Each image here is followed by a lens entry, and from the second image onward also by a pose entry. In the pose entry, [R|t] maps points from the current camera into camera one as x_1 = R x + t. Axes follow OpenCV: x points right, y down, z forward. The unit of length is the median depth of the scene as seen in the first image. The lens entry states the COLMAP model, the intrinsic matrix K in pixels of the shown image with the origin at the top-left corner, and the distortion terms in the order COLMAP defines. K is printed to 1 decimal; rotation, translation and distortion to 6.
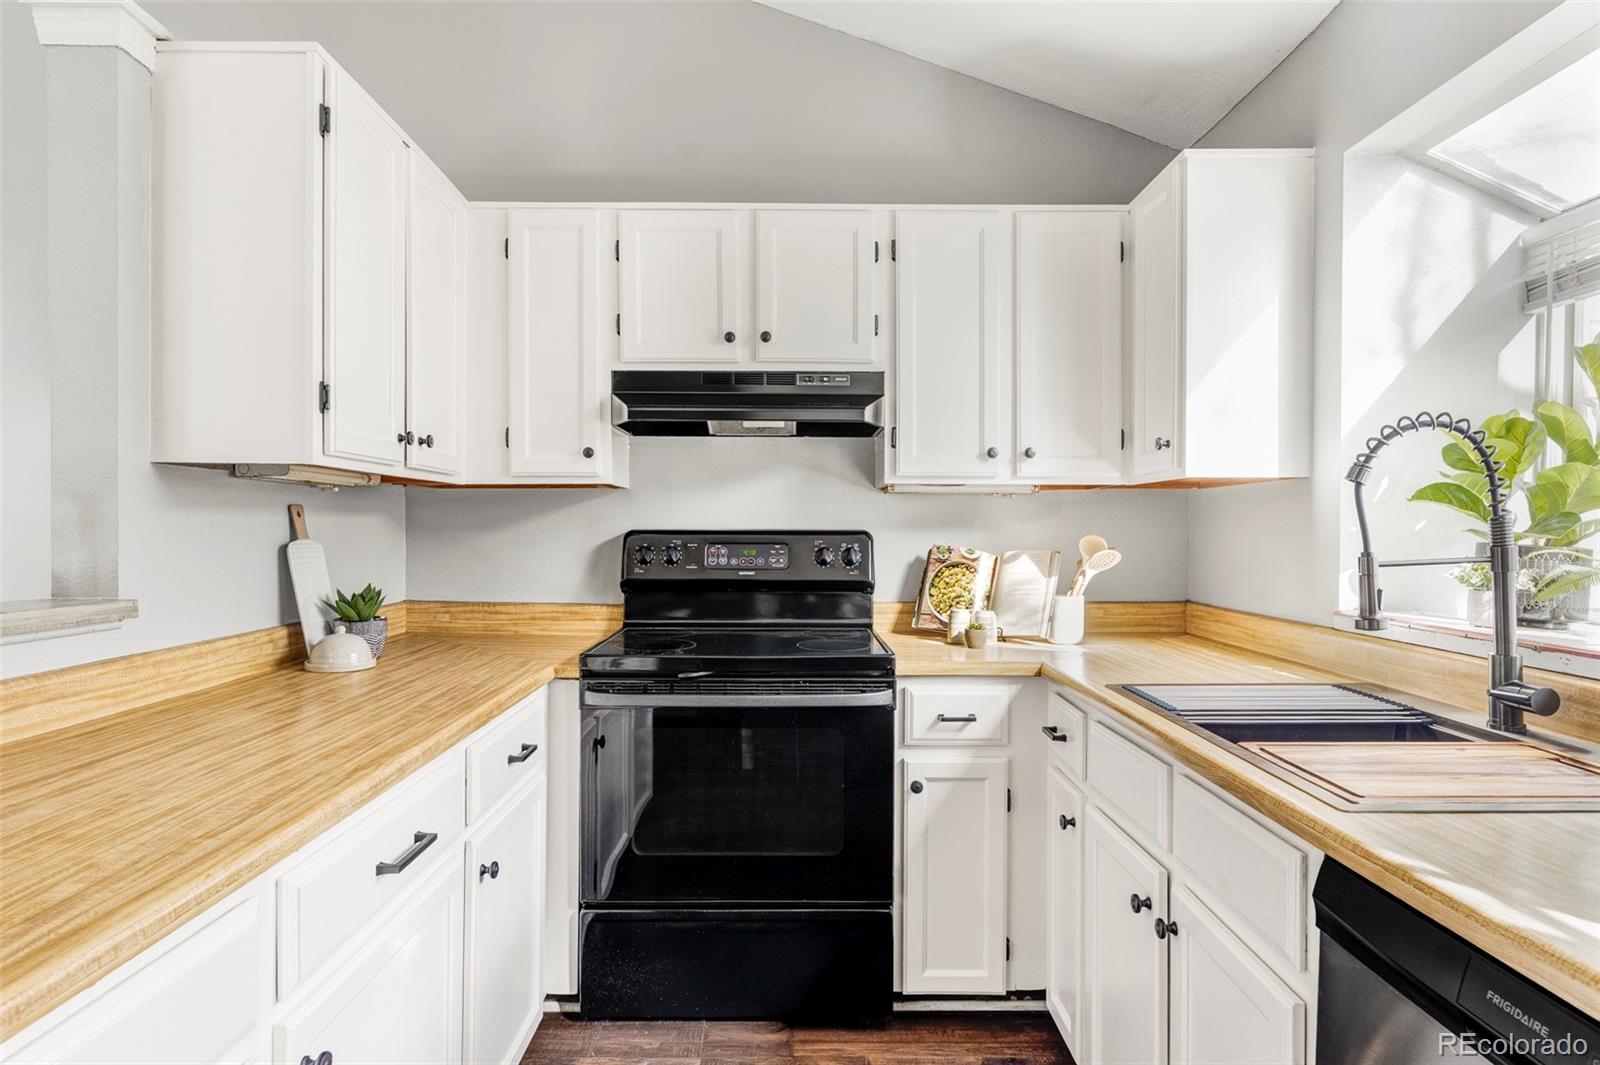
lens RADIAL K [[918.2, 0, 800.0], [0, 918.2, 532.5], [0, 0, 1]] dist [-0.000636, 0.000534]
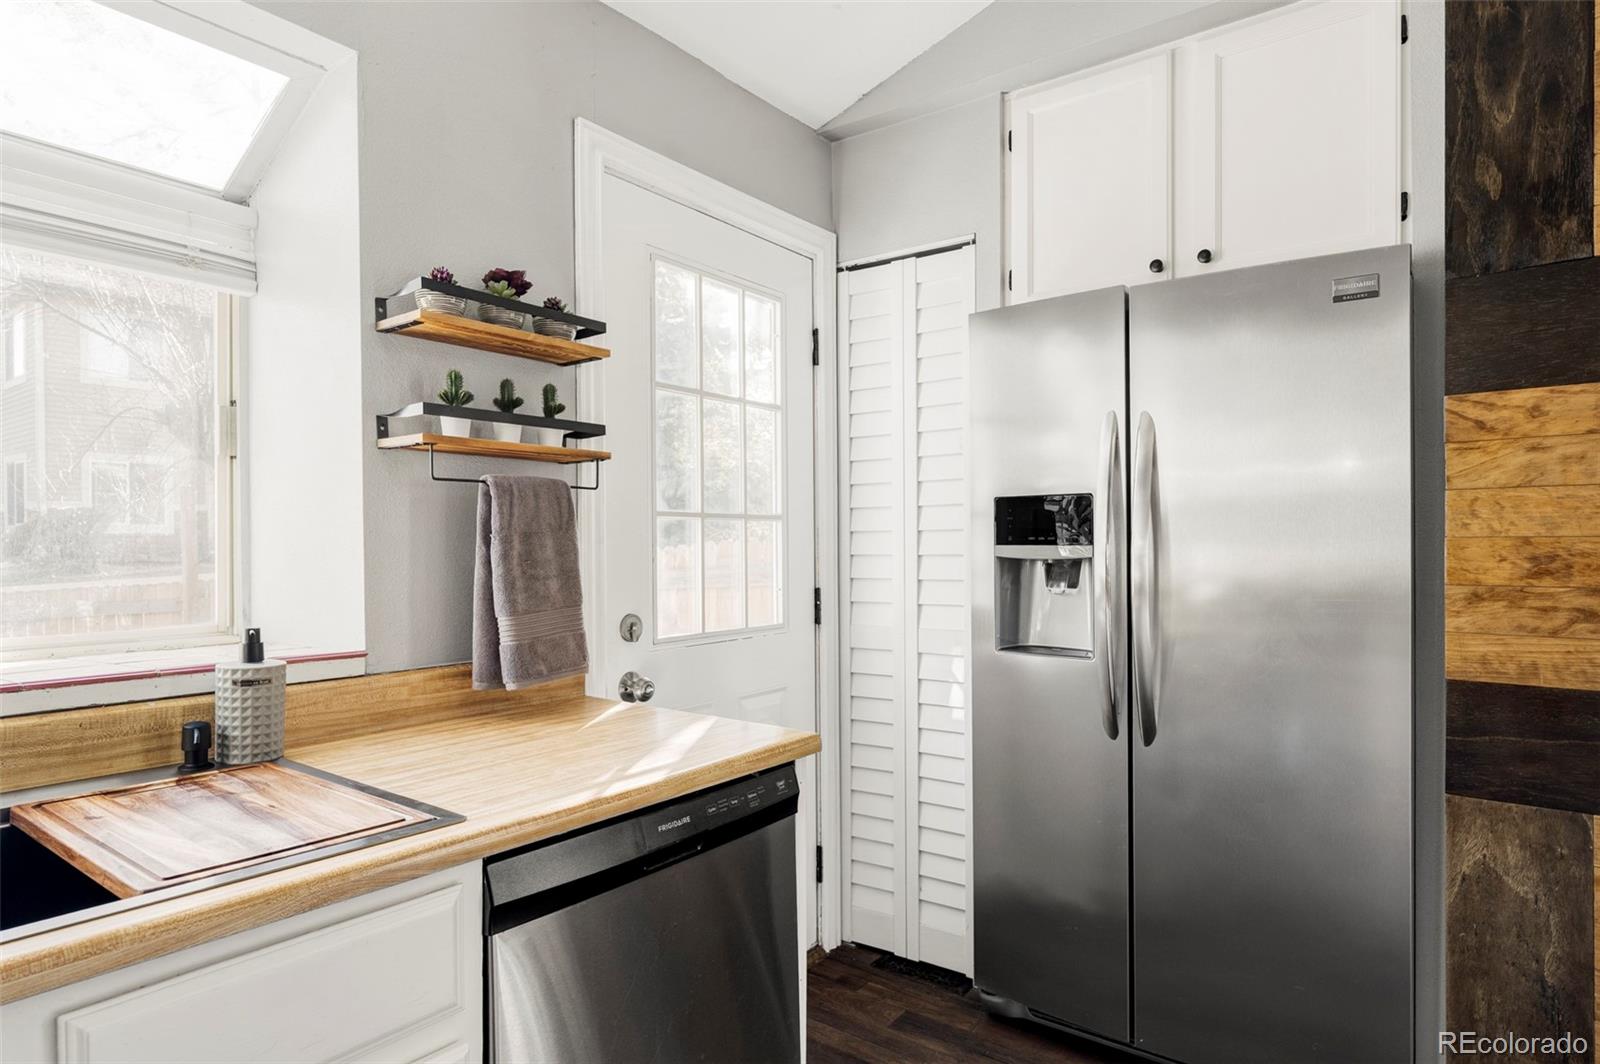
lens RADIAL K [[918.2, 0, 800.0], [0, 918.2, 532.0], [0, 0, 1]] dist [-0.000636, 0.000534]
pose [[-0.793391, 0.005964, 0.608683, -0.134127], [0.002851, 0.999977, -0.006082, -0.002494], [-0.608706, -0.003090, -0.793390, 0.663592]]
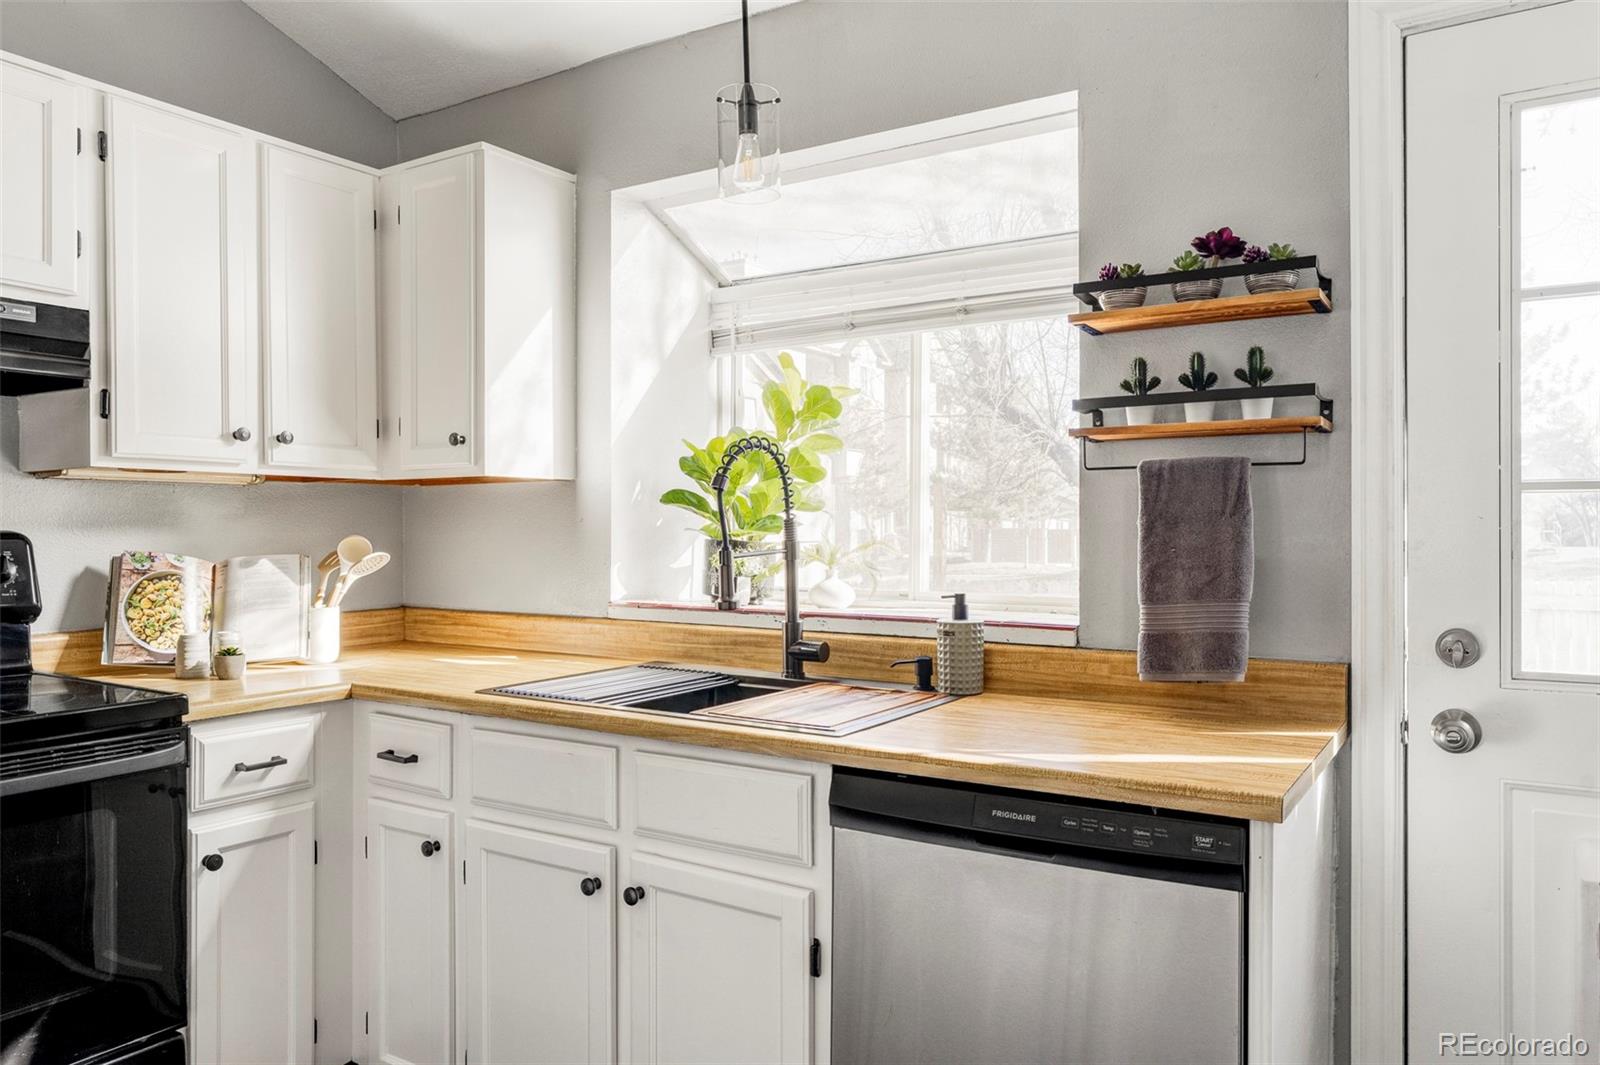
lens RADIAL K [[1103.0, 0, 801.2], [0, 1103.0, 524.0], [0, 0, 1]] dist [-0.006171, -0.001871]
pose [[0.543336, 0.001083, 0.839514, -0.337821], [0.005494, 0.999973, -0.004846, -0.001058], [-0.839497, 0.007245, 0.543316, 0.067673]]
